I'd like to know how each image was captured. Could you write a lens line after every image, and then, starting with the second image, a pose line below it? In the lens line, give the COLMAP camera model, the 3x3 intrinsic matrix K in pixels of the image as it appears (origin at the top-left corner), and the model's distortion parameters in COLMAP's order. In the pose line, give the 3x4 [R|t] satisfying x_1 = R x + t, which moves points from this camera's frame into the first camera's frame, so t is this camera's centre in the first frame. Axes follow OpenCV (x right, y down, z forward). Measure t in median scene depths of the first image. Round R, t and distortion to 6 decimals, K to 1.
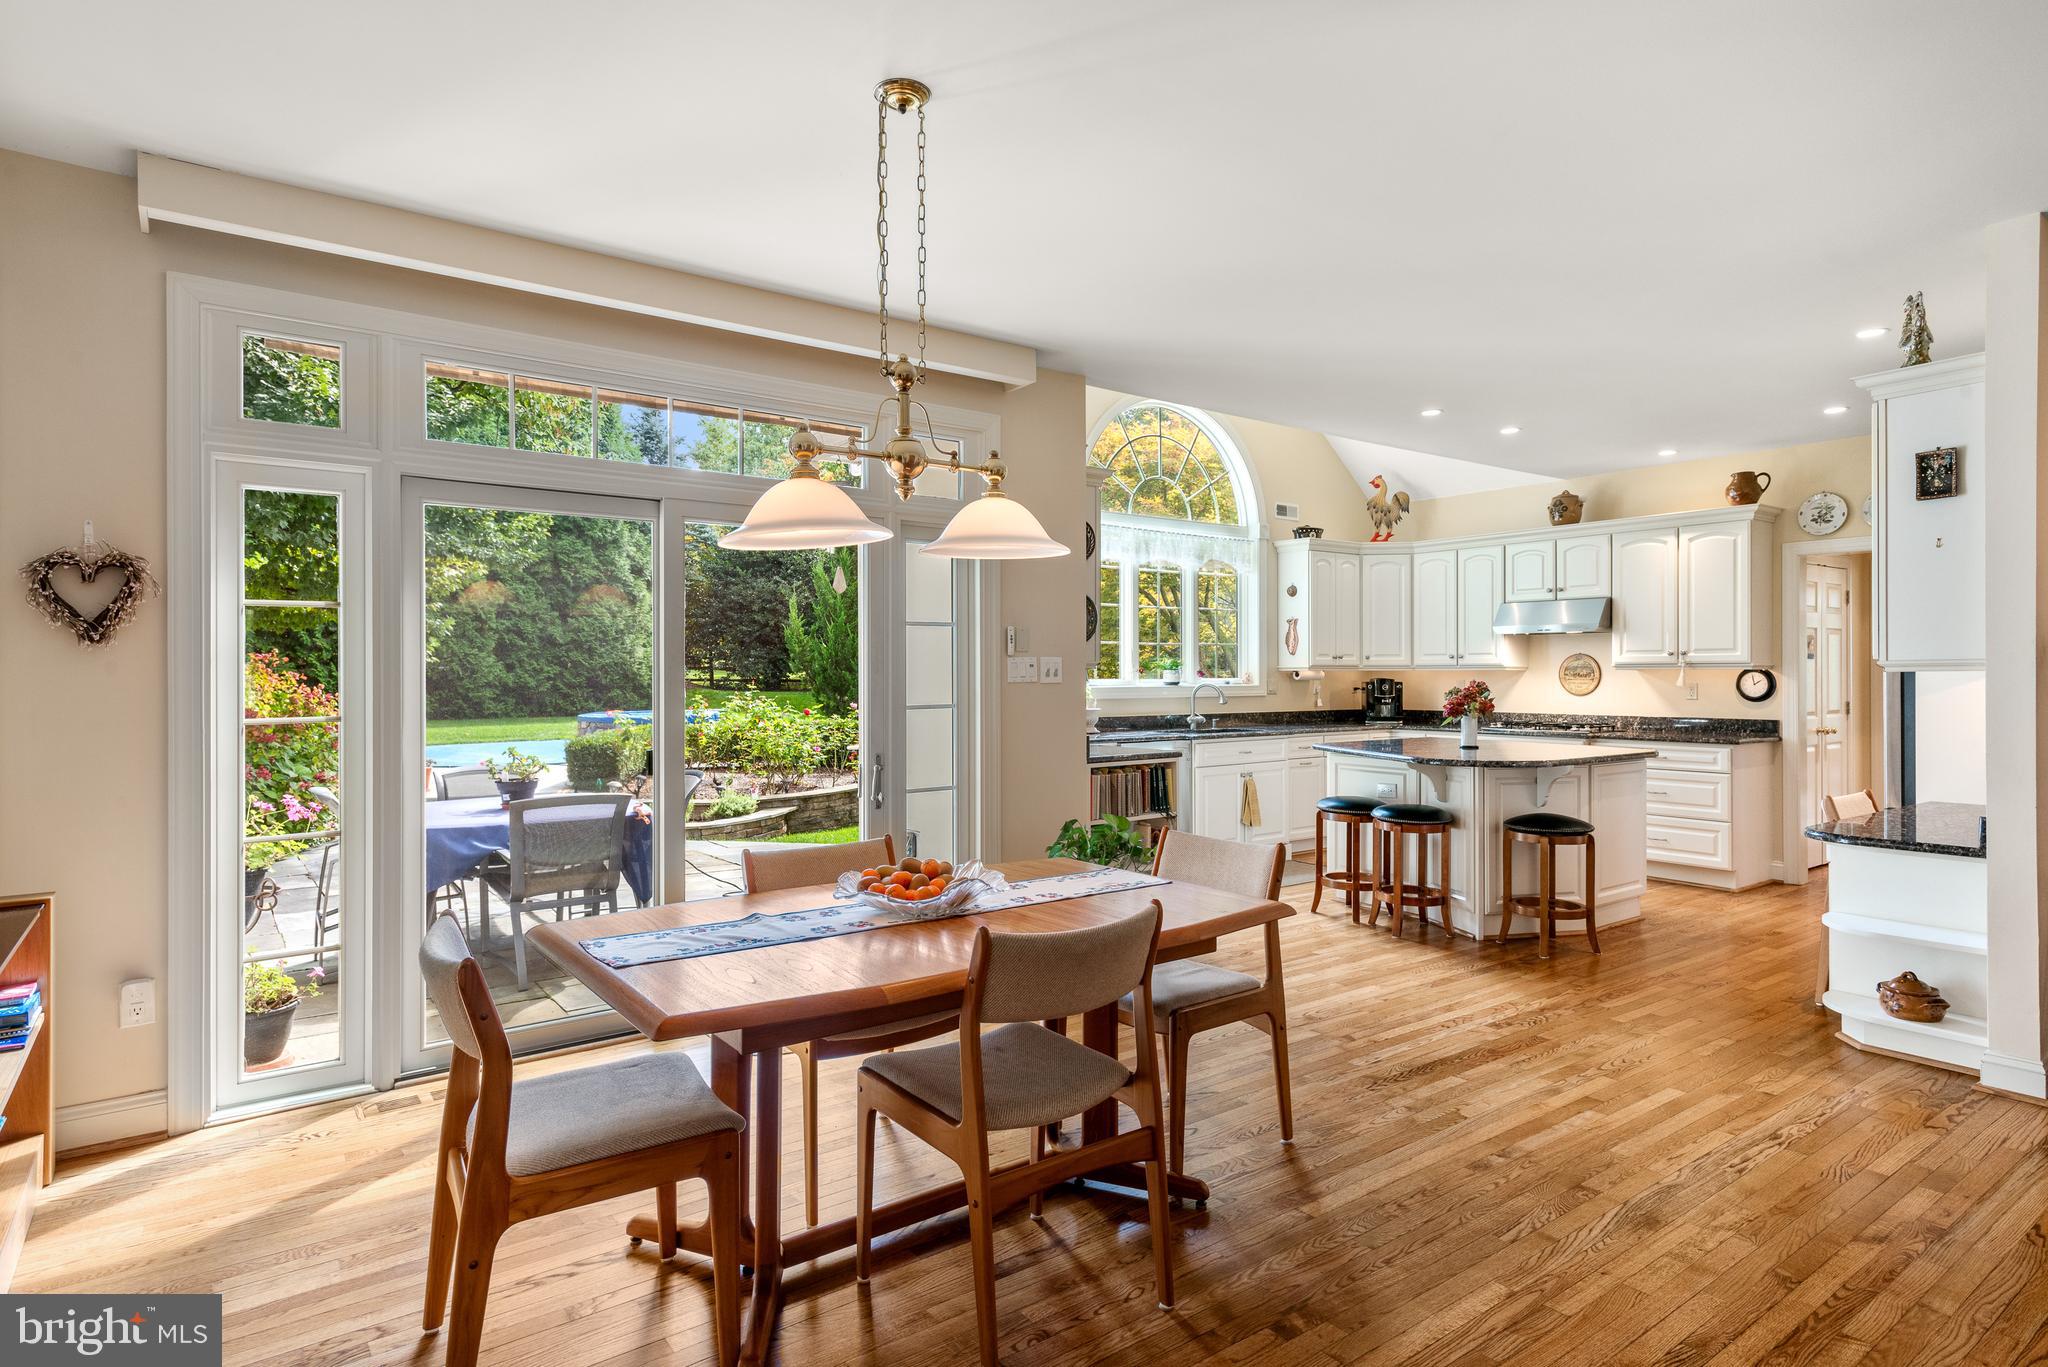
lens RADIAL K [[1097.9, 0, 1017.5], [0, 1097.9, 675.0], [0, 0, 1]] dist [0.015864, -0.006583]
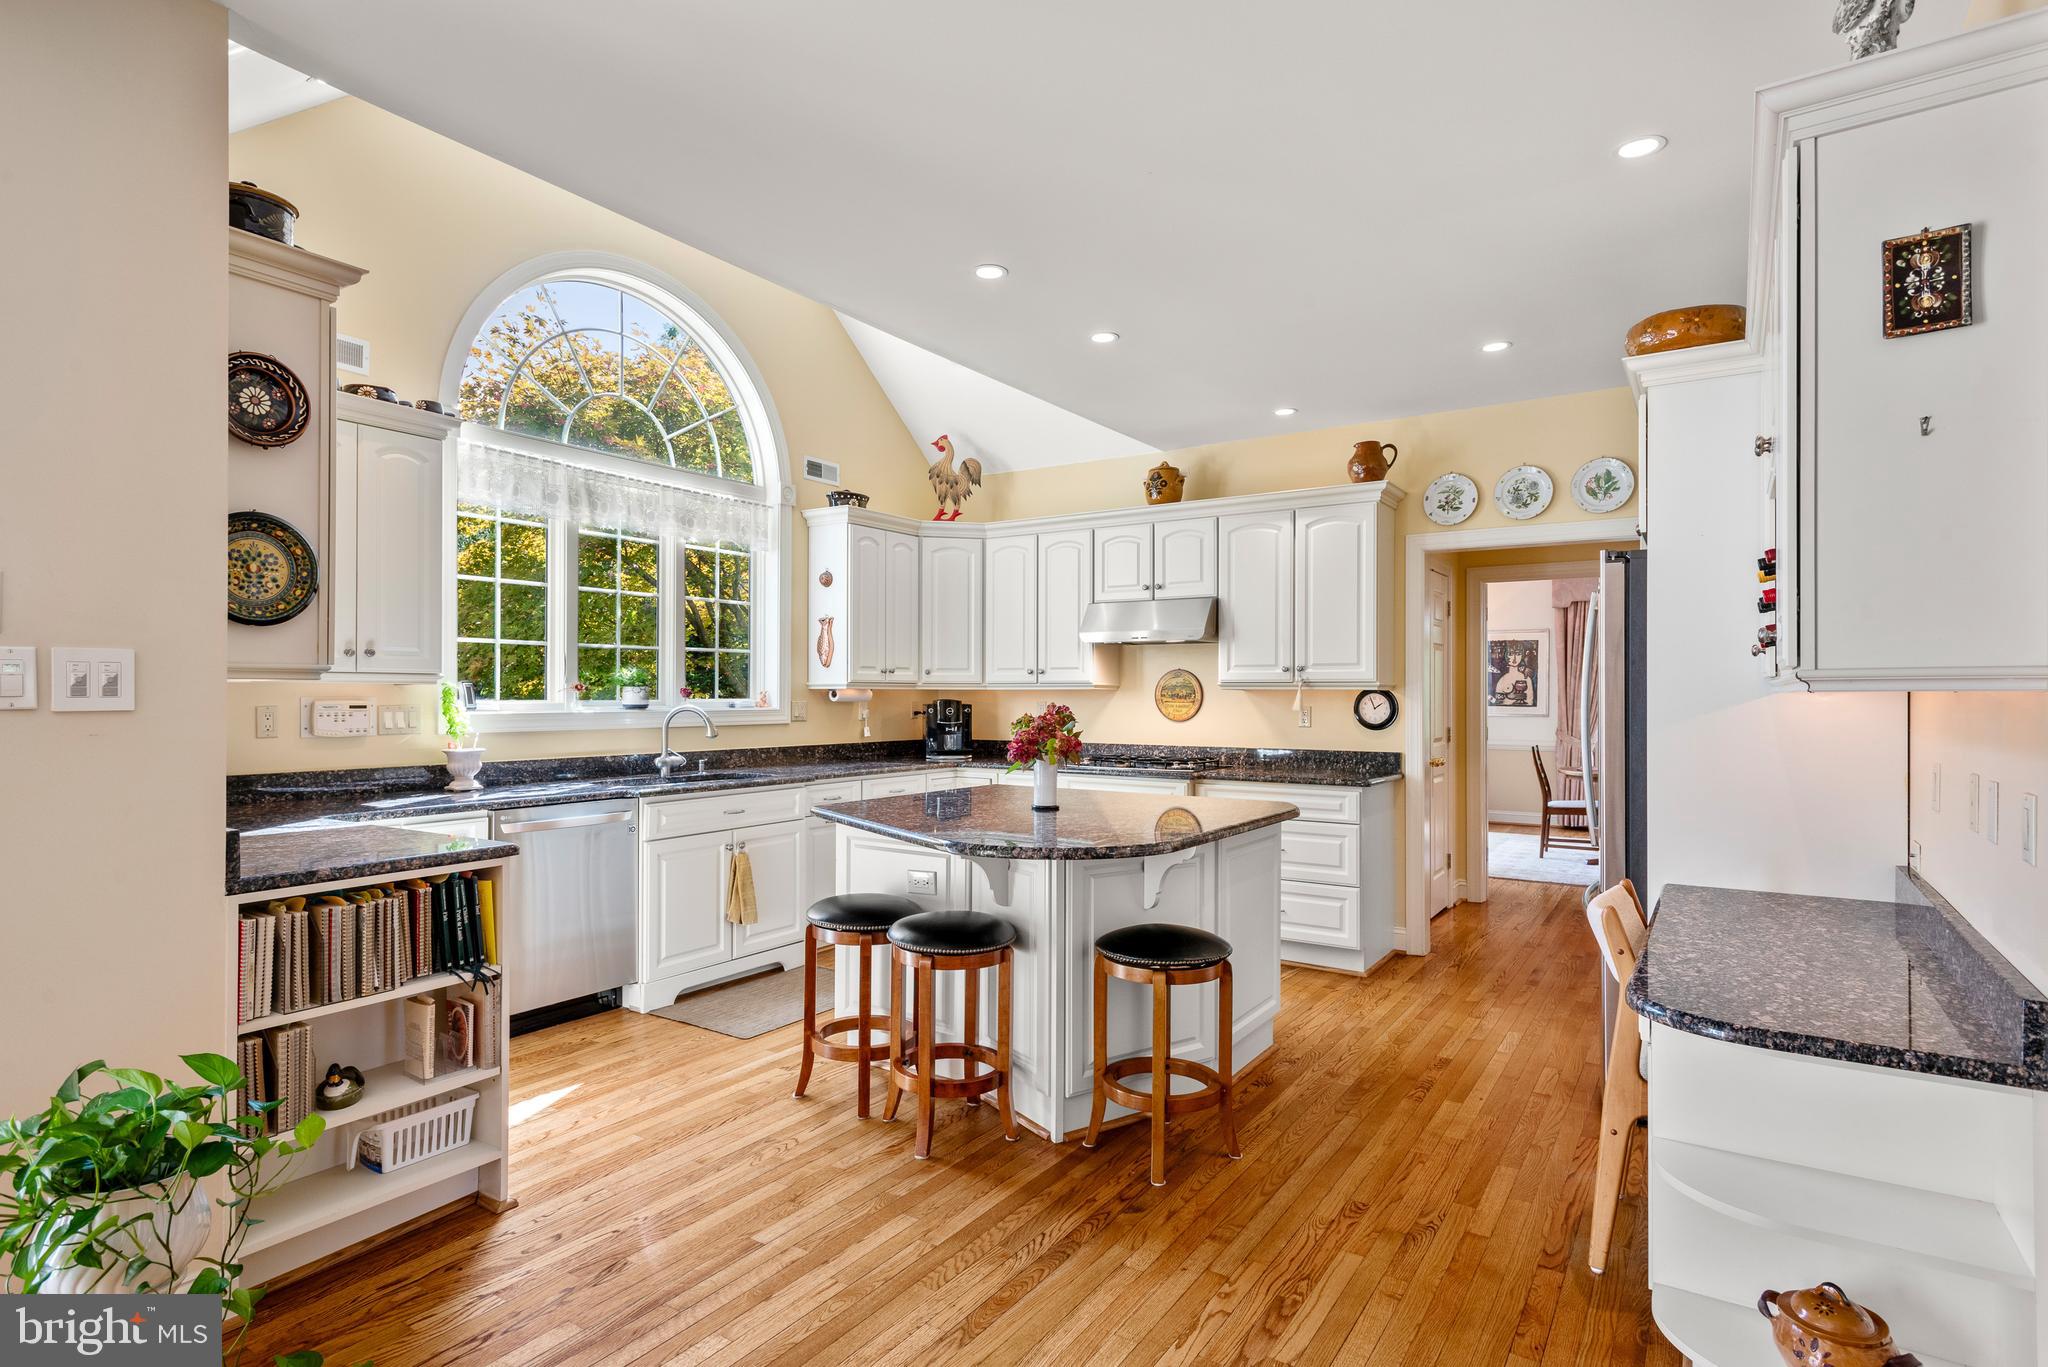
lens RADIAL K [[1071.0, 0, 1021.7], [0, 1071.0, 688.6], [0, 0, 1]] dist [0.011958, -0.002417]
pose [[0.937732, 0.005967, 0.347309, 0.193681], [-0.003954, 0.999971, -0.006503, -0.000011], [-0.347337, 0.004725, 0.937728, 0.450122]]
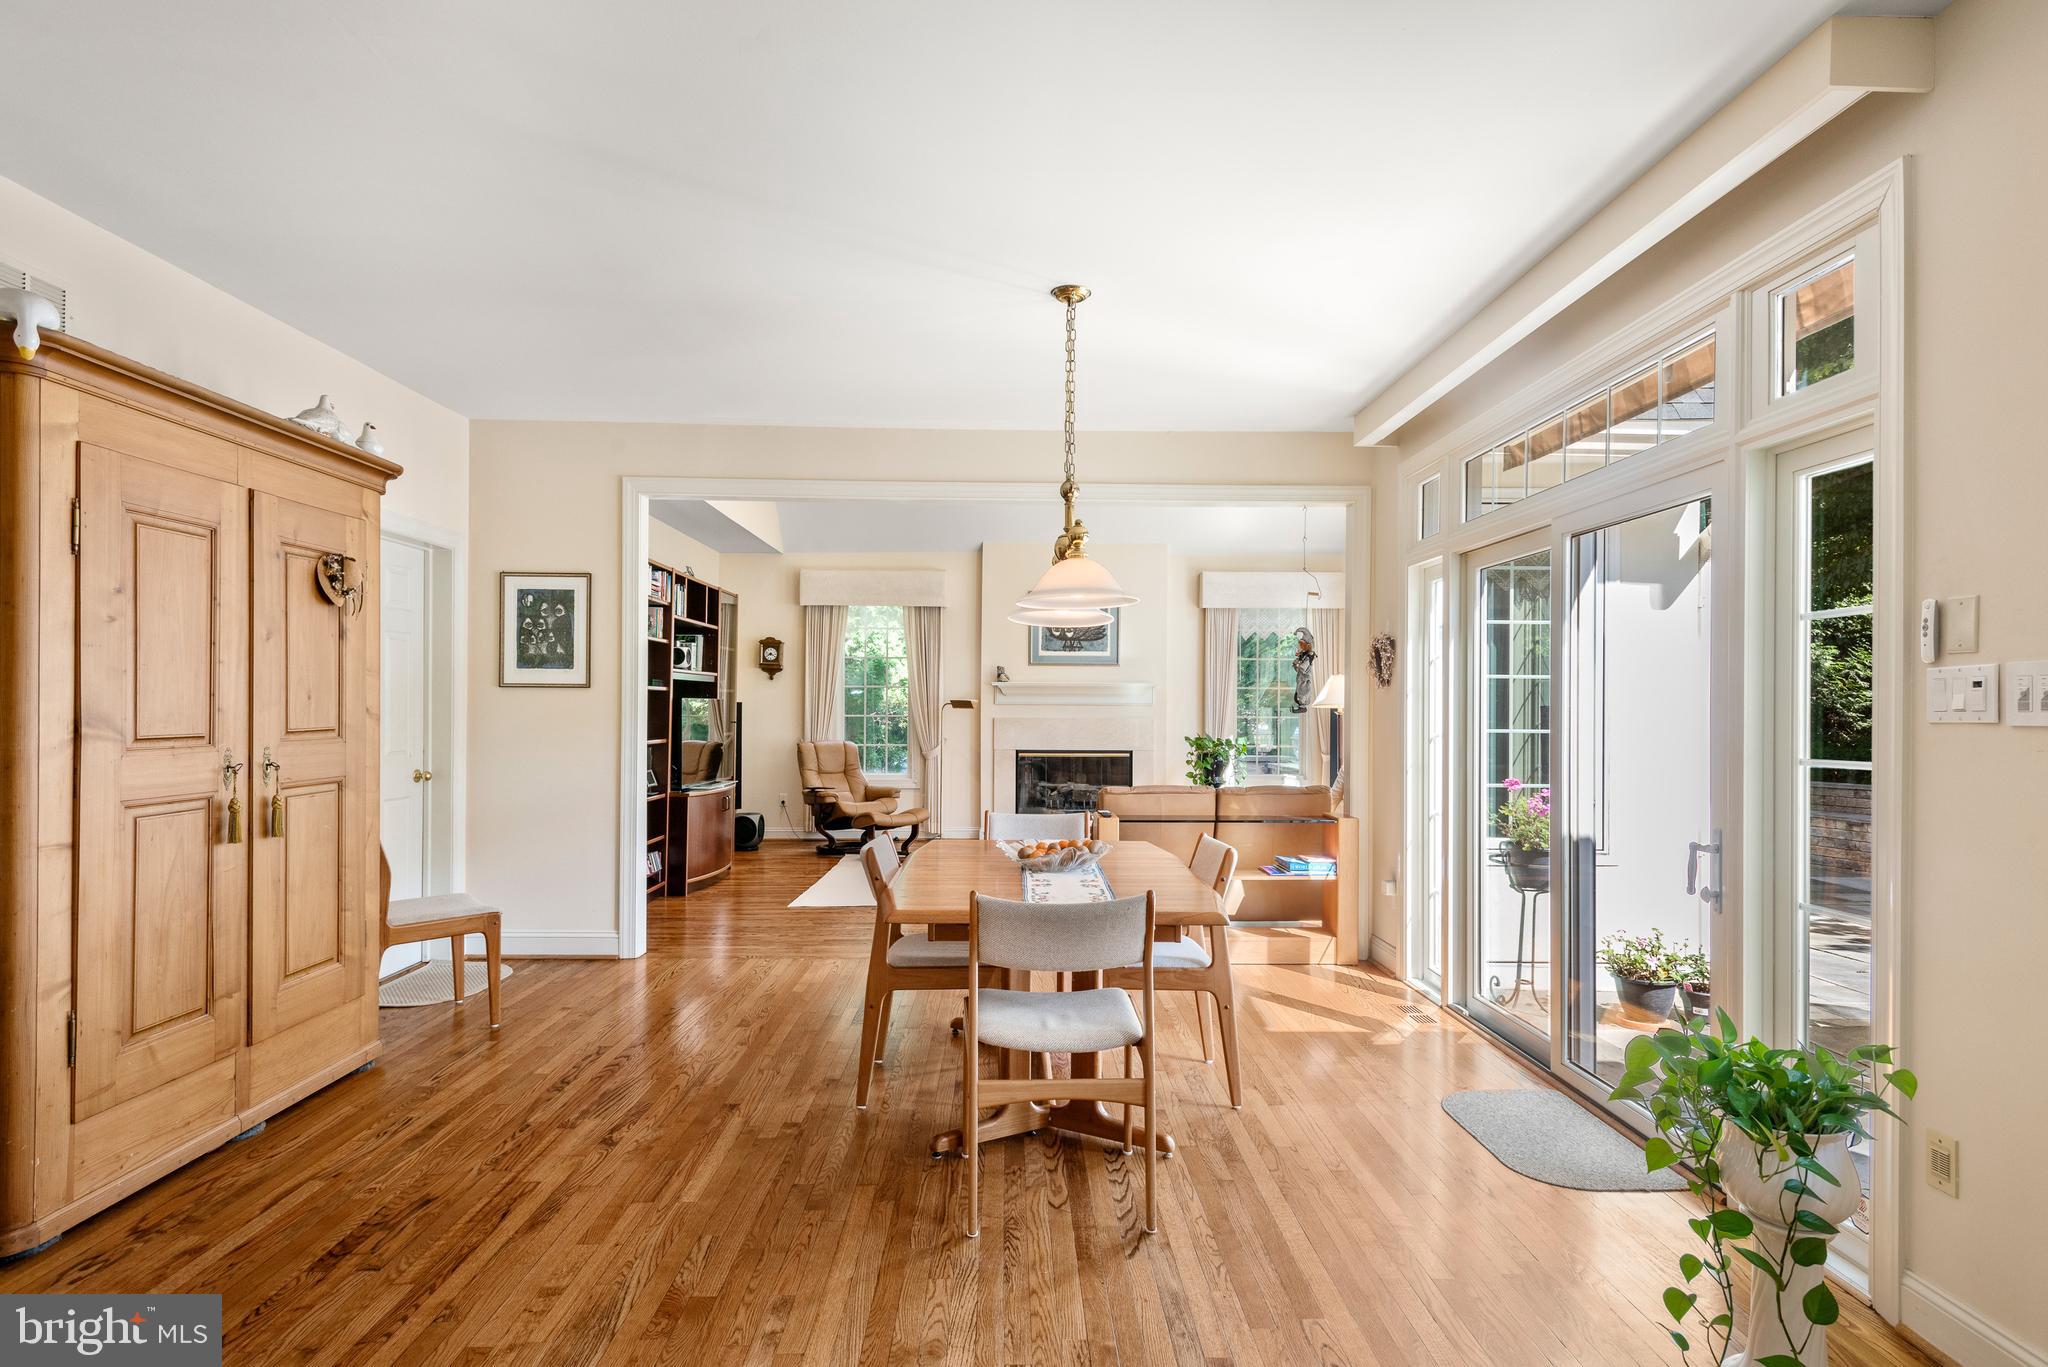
lens RADIAL K [[1071.0, 0, 1029.3], [0, 1071.0, 696.1], [0, 0, 1]] dist [0.011958, -0.002417]
pose [[-0.577986, -0.006007, -0.816024, 0.498821], [-0.001372, 0.999979, -0.006390, -0.000006], [0.816045, -0.002573, -0.577982, 0.834292]]
